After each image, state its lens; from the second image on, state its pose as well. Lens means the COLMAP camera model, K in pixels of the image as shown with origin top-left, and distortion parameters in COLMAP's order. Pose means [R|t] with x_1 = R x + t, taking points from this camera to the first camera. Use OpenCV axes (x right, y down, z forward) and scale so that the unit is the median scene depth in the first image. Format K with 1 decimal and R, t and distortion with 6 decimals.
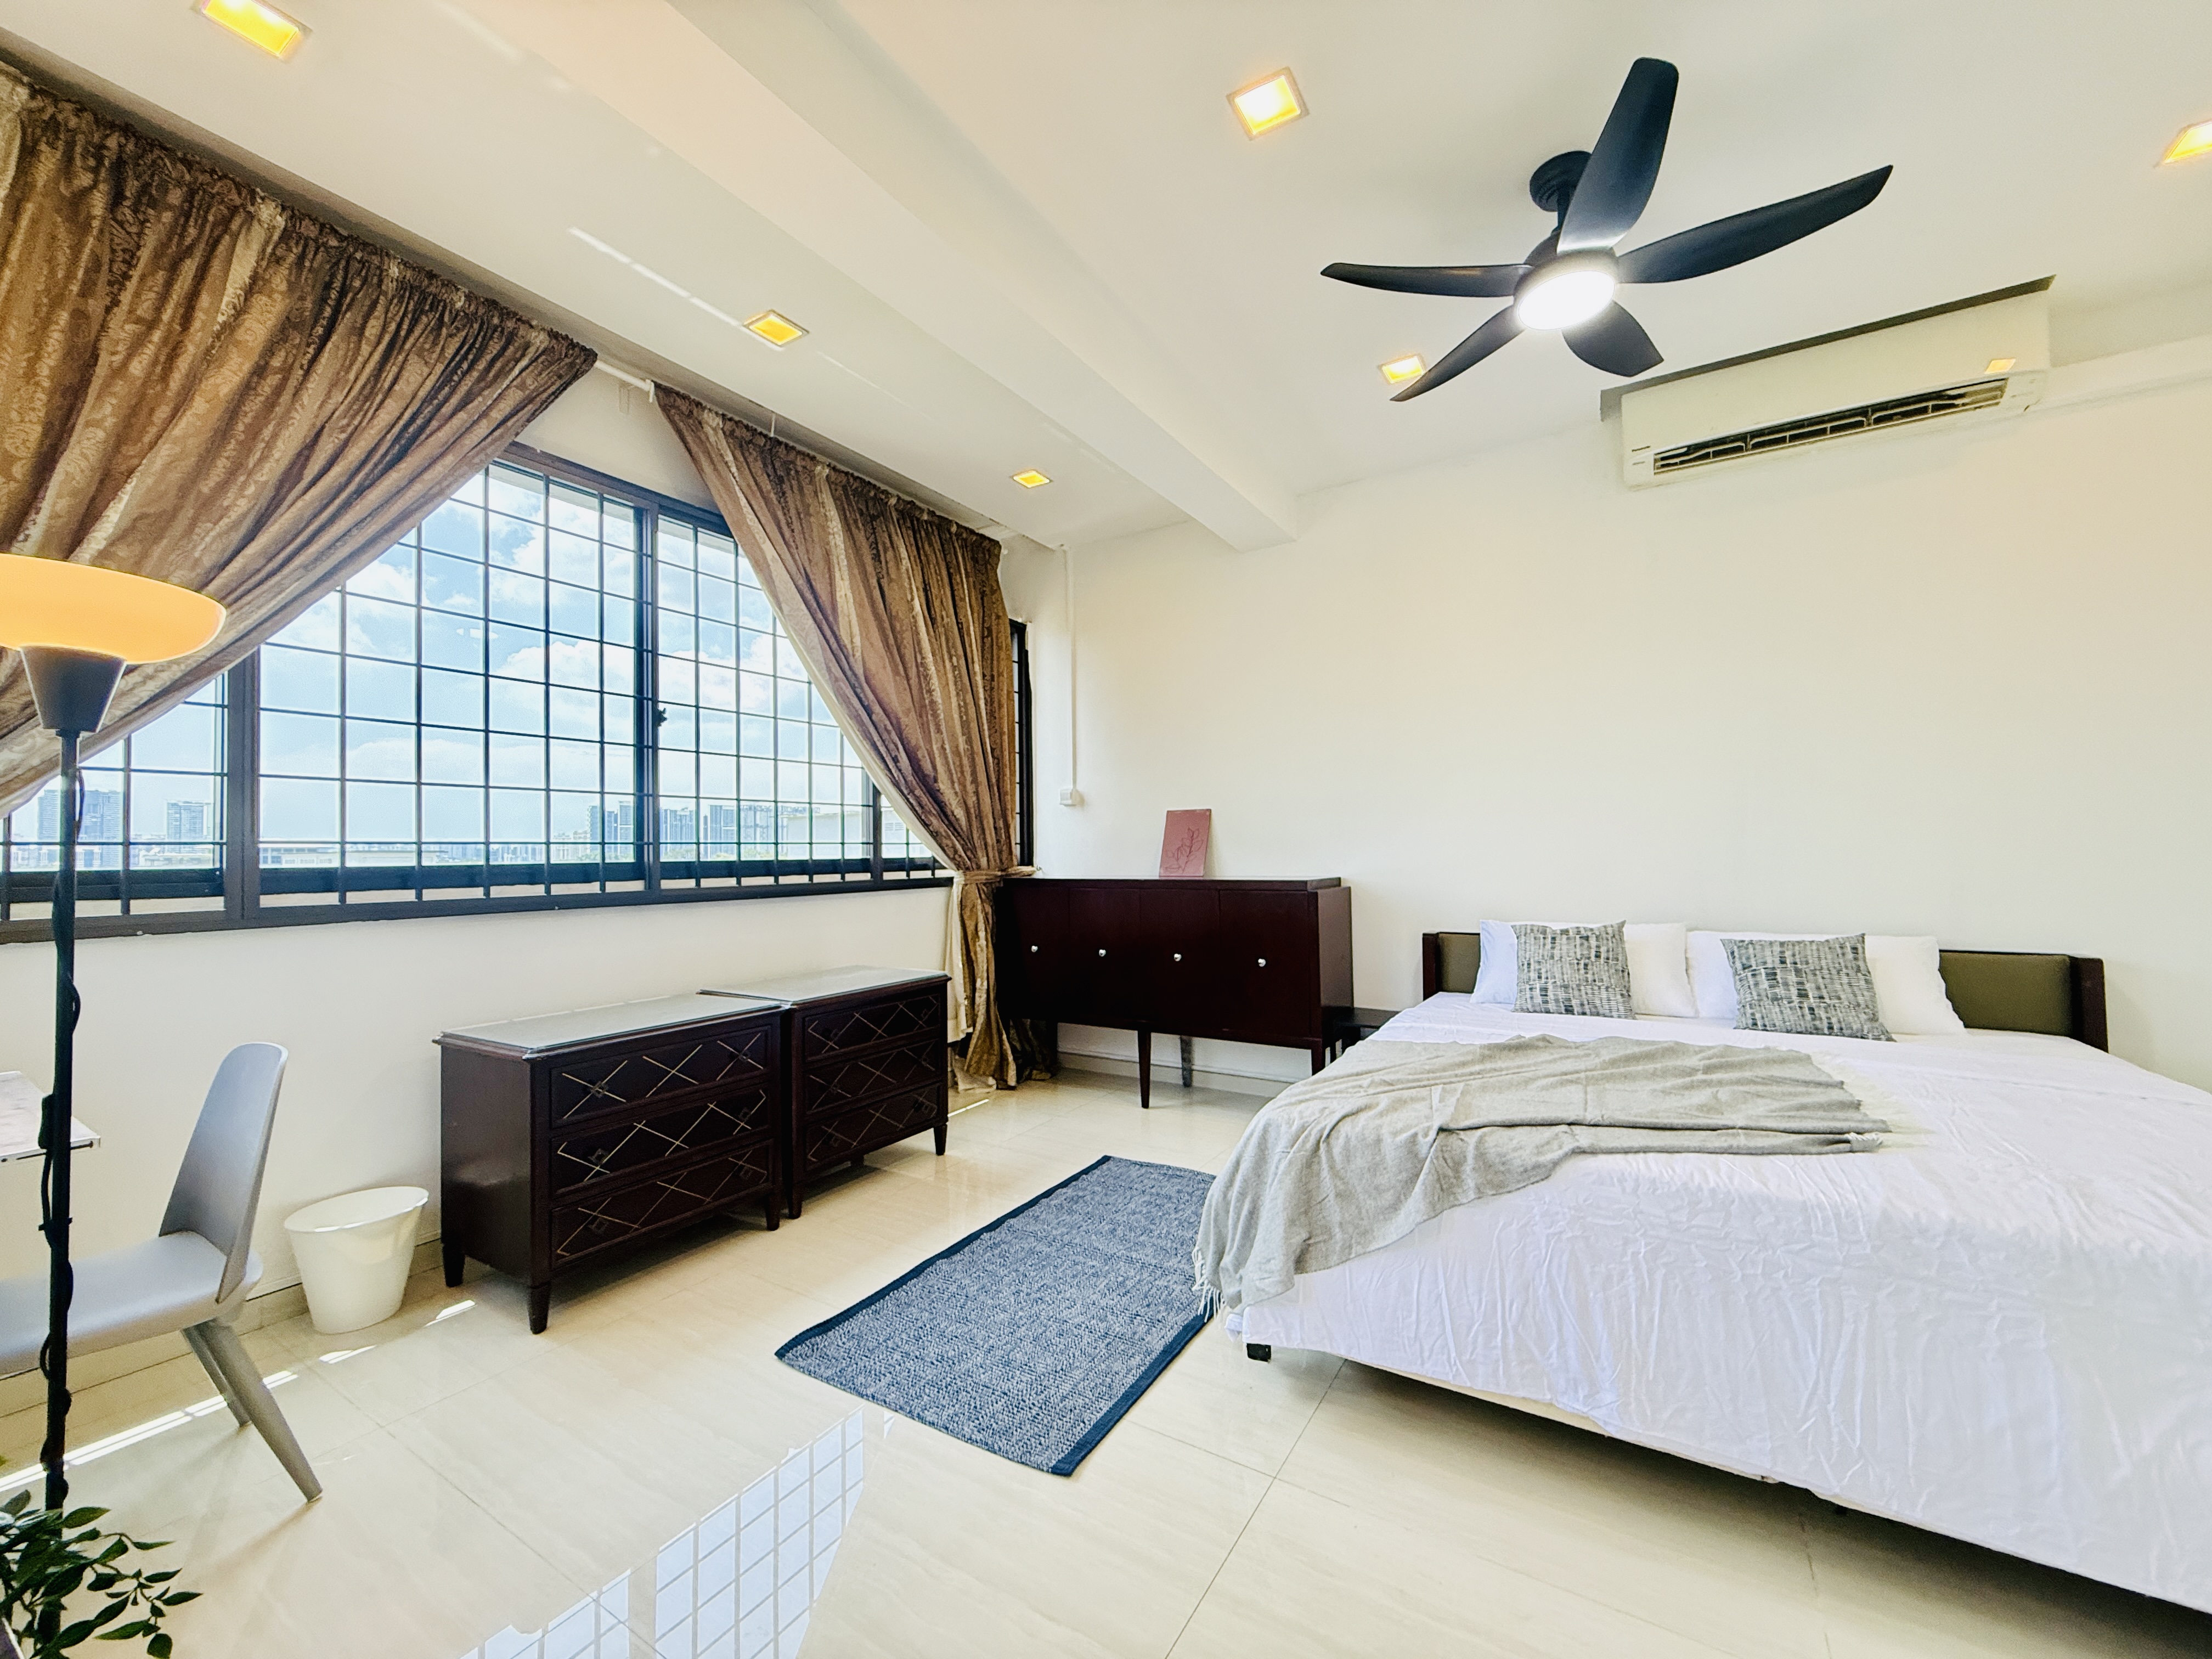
lens RADIAL K [[877.8, 0, 1100.8], [0, 877.8, 830.5], [0, 0, 1]] dist [-0.000565, 0.000118]
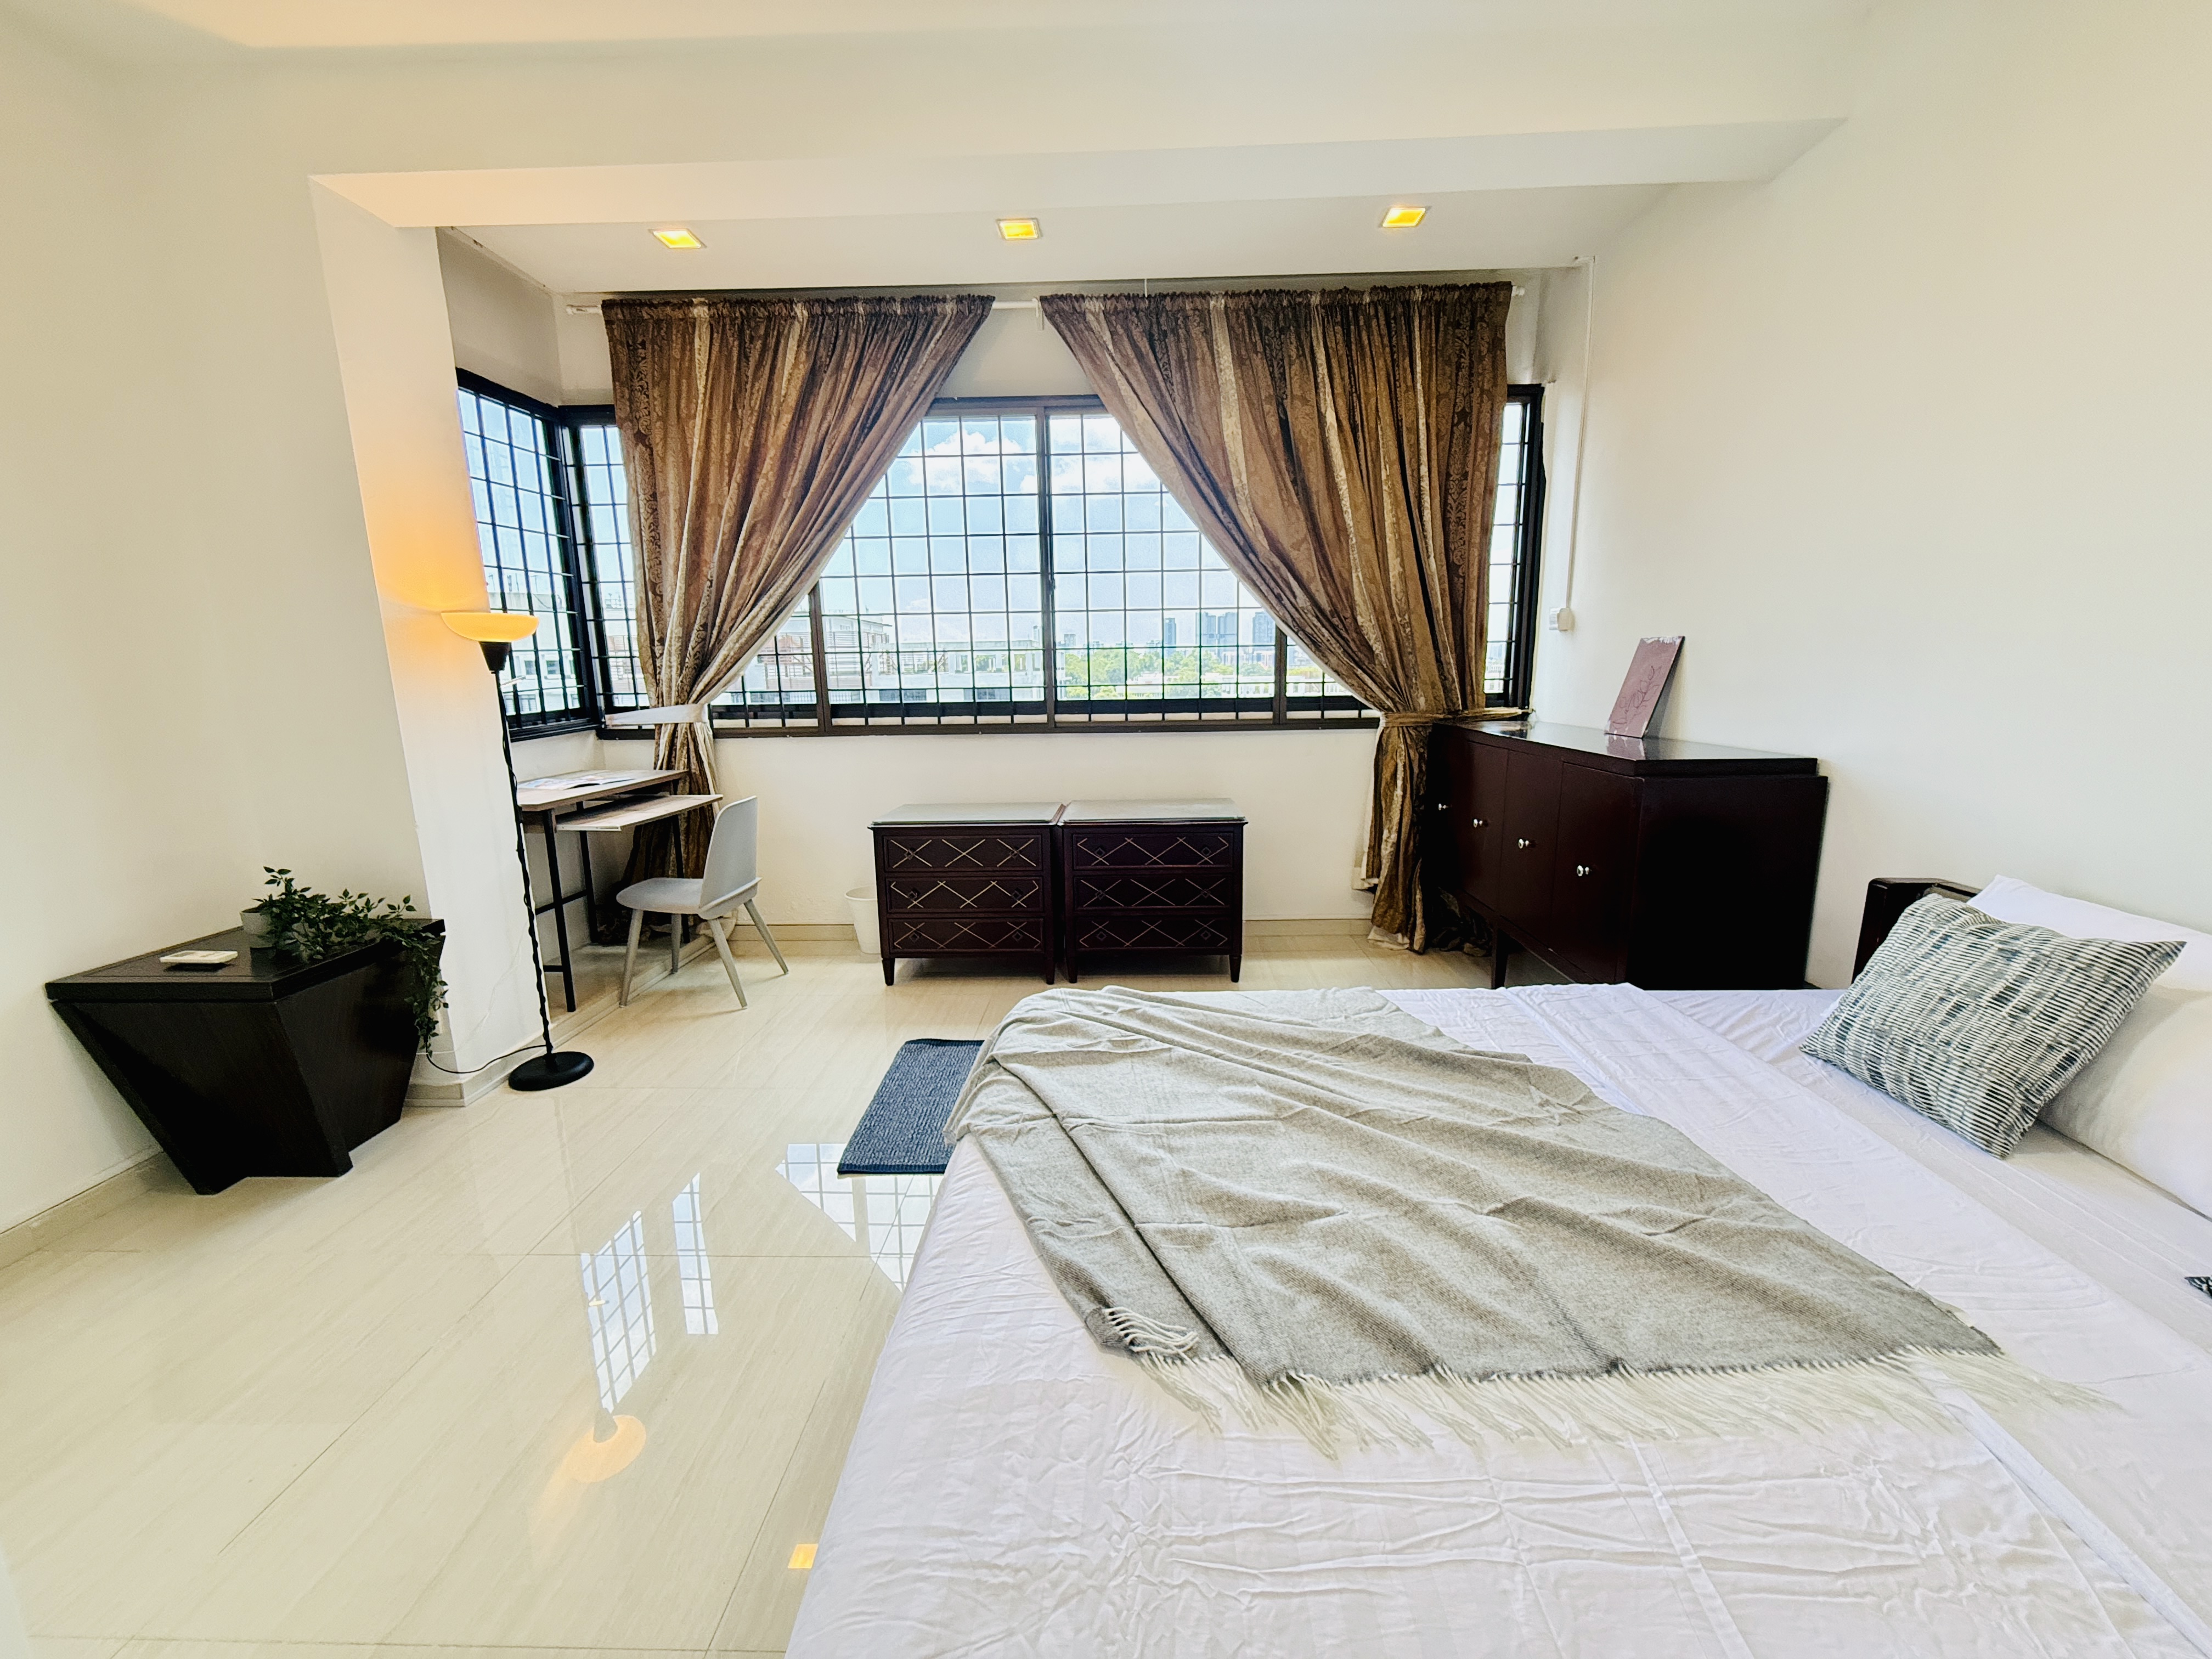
lens RADIAL K [[879.6, 0, 1110.2], [0, 879.6, 831.7], [0, 0, 1]] dist [-0.000474, 0.000134]
pose [[0.509935, 0.164004, -0.844434, 0.712919], [0.030455, 0.977600, 0.208258, -0.045720], [0.859674, -0.131915, 0.493518, 0.414190]]
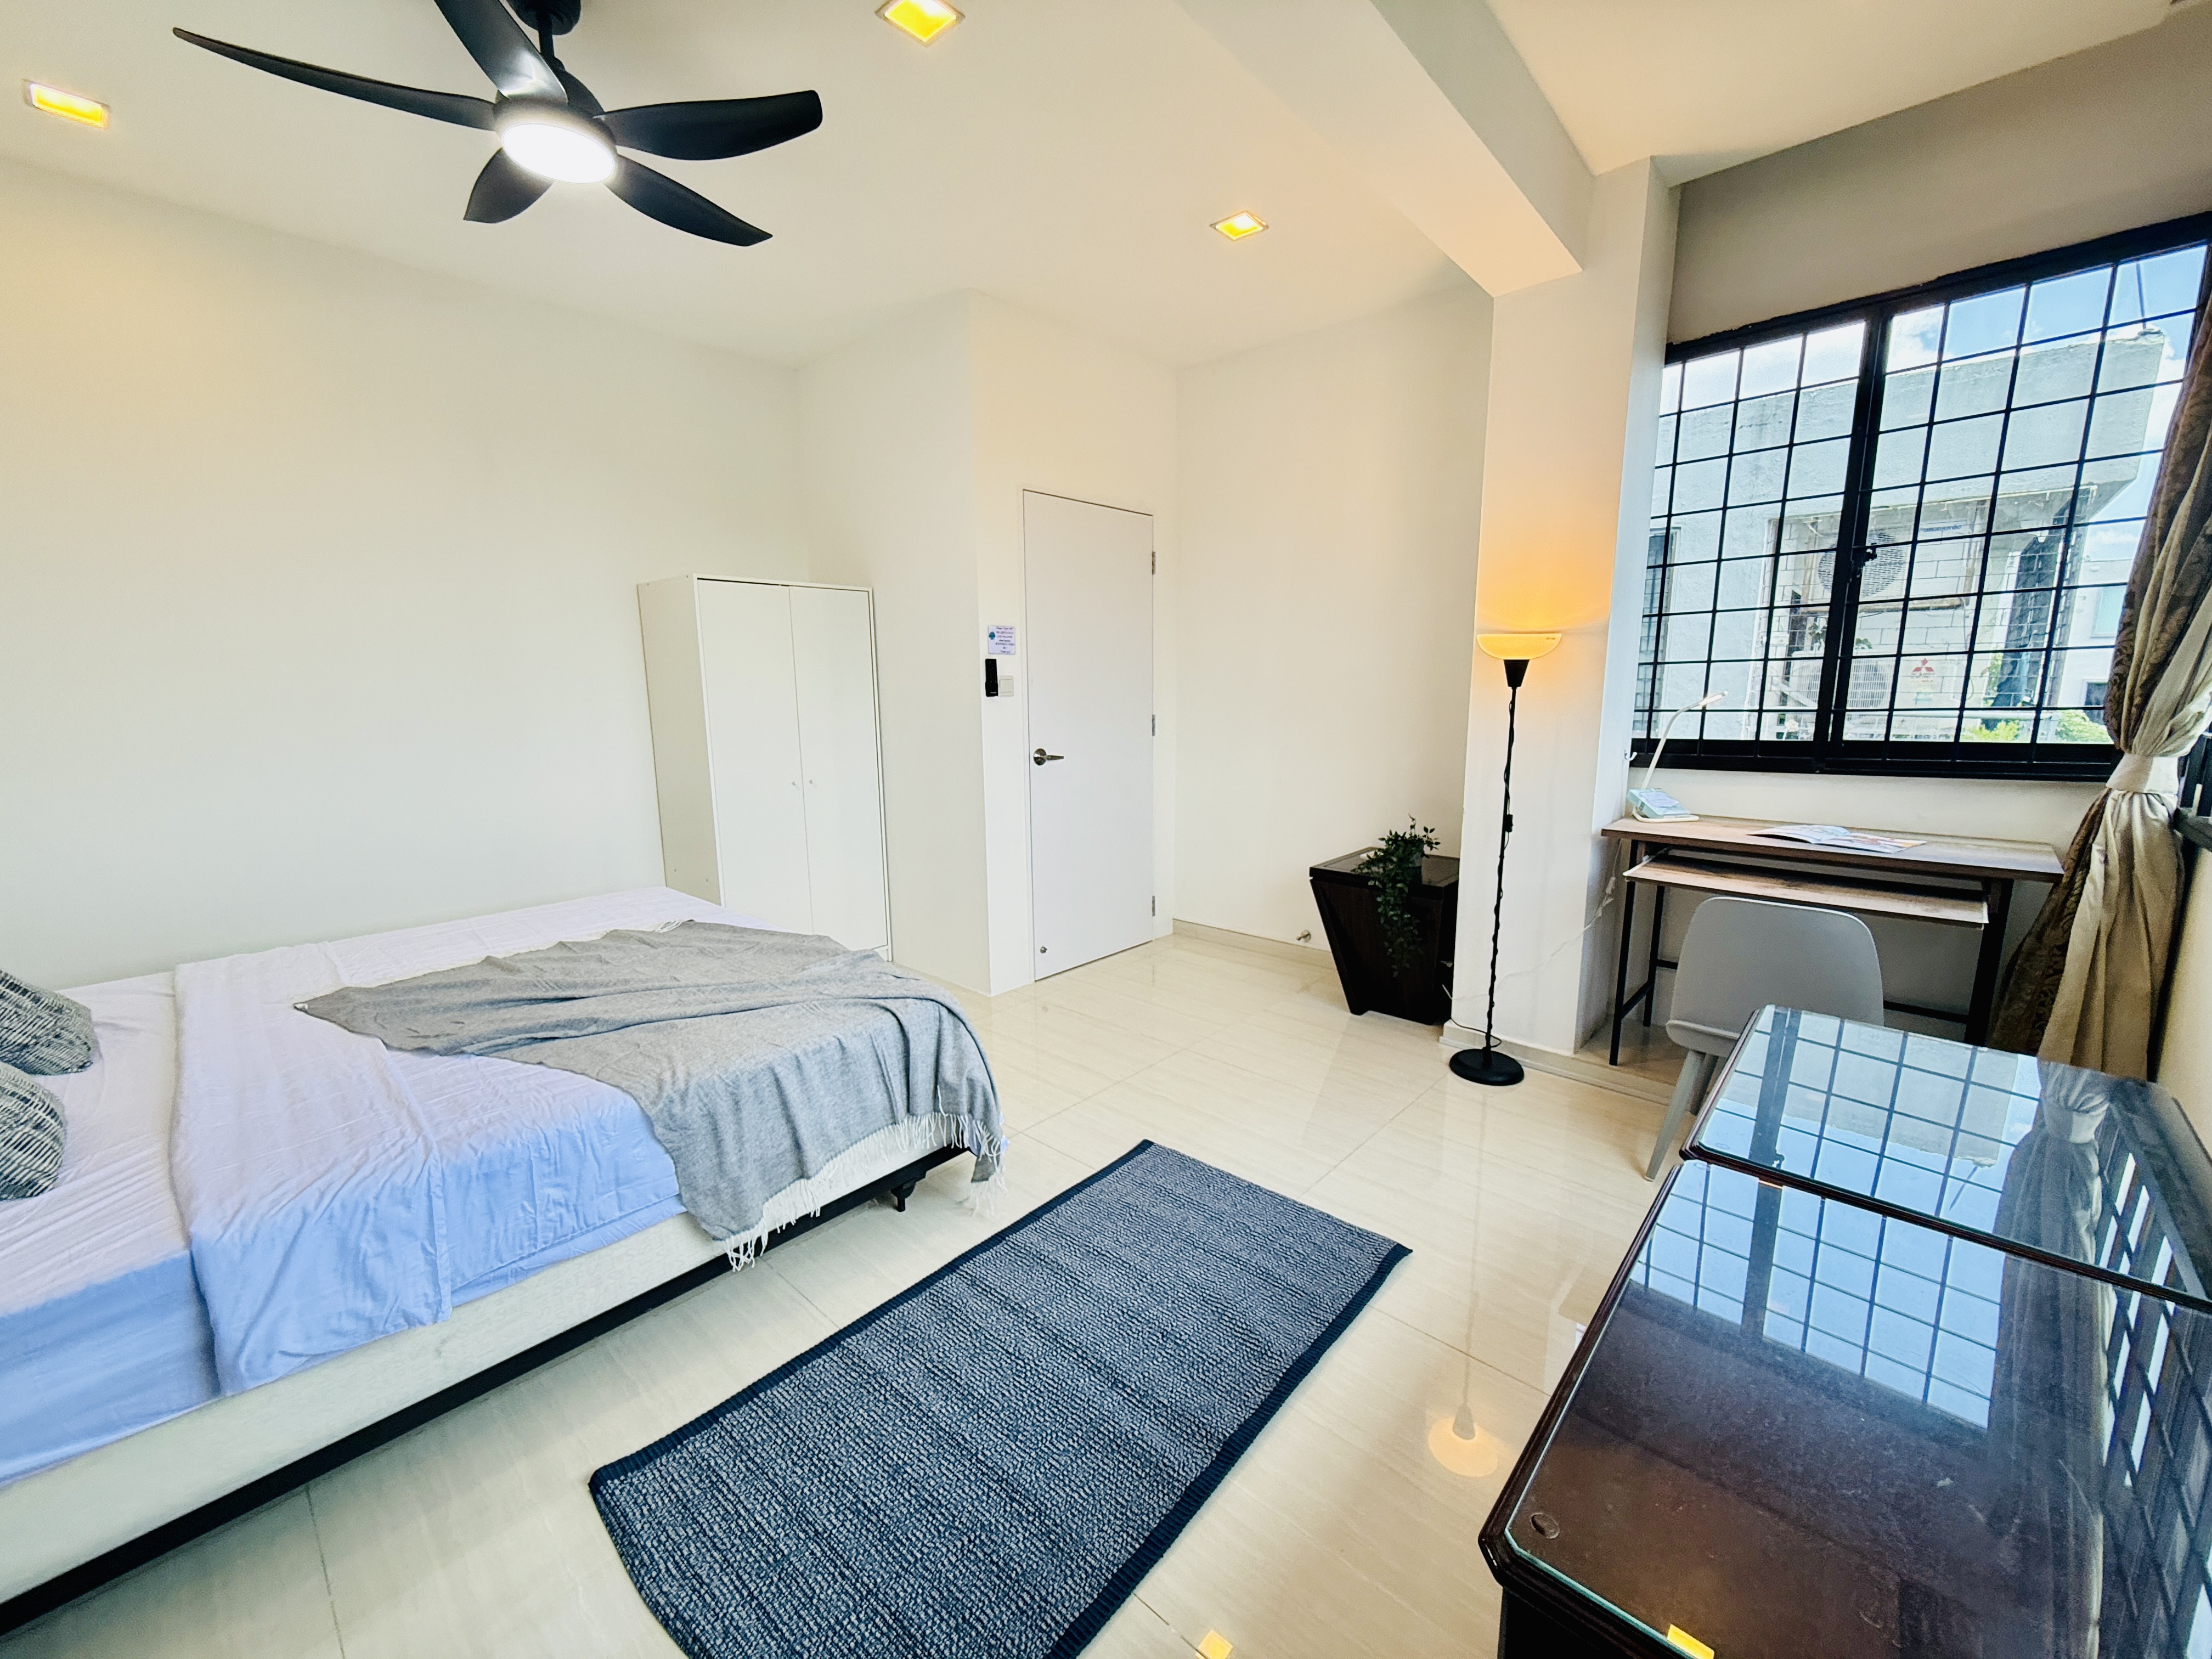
lens RADIAL K [[879.6, 0, 1110.2], [0, 879.6, 831.7], [0, 0, 1]] dist [-0.000474, 0.000134]
pose [[-0.984865, -0.007195, 0.173176, -0.135978], [0.017636, 0.989793, 0.141419, -0.025422], [-0.172426, 0.142333, -0.974685, 1.370969]]
